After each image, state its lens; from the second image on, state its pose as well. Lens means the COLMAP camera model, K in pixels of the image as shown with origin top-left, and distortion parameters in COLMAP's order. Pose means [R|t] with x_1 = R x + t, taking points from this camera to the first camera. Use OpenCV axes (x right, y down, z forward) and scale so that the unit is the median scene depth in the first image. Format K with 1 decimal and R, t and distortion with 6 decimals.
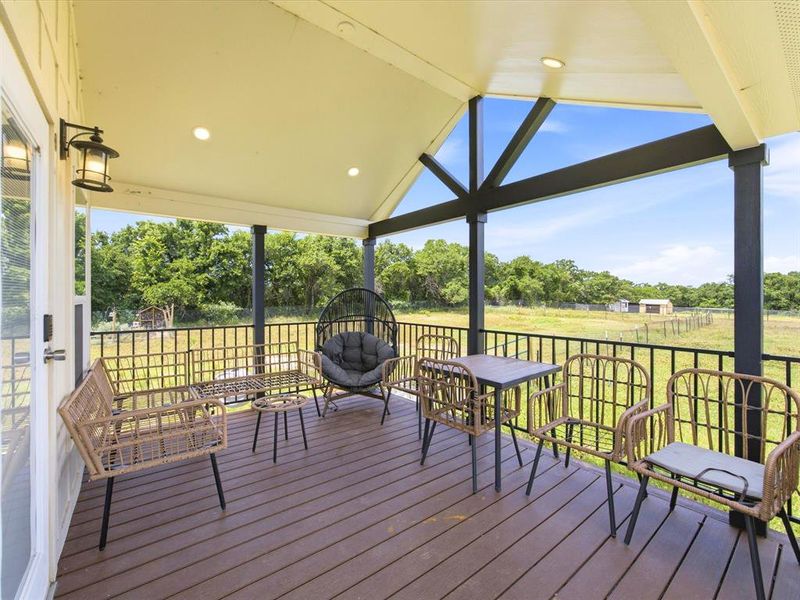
lens RADIAL K [[352.6, 0, 400.0], [0, 352.6, 300.0], [0, 0, 1]] dist [-0.049157, 0.017365]
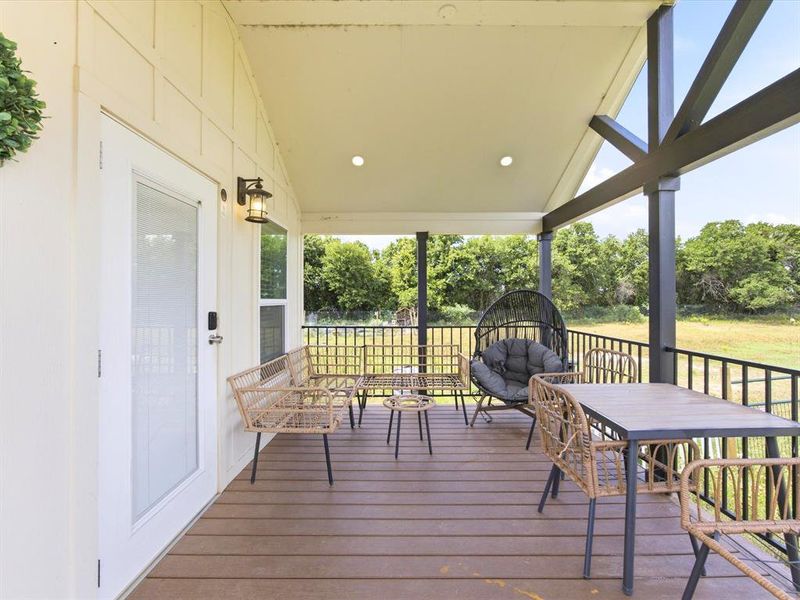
lens RADIAL K [[352.6, 0, 400.0], [0, 352.6, 300.0], [0, 0, 1]] dist [-0.049157, 0.017365]
pose [[0.774217, -0.000776, -0.632919, 0.205480], [-0.004412, 0.999968, -0.006623, -0.001079], [0.632905, 0.007920, 0.774189, 0.124412]]
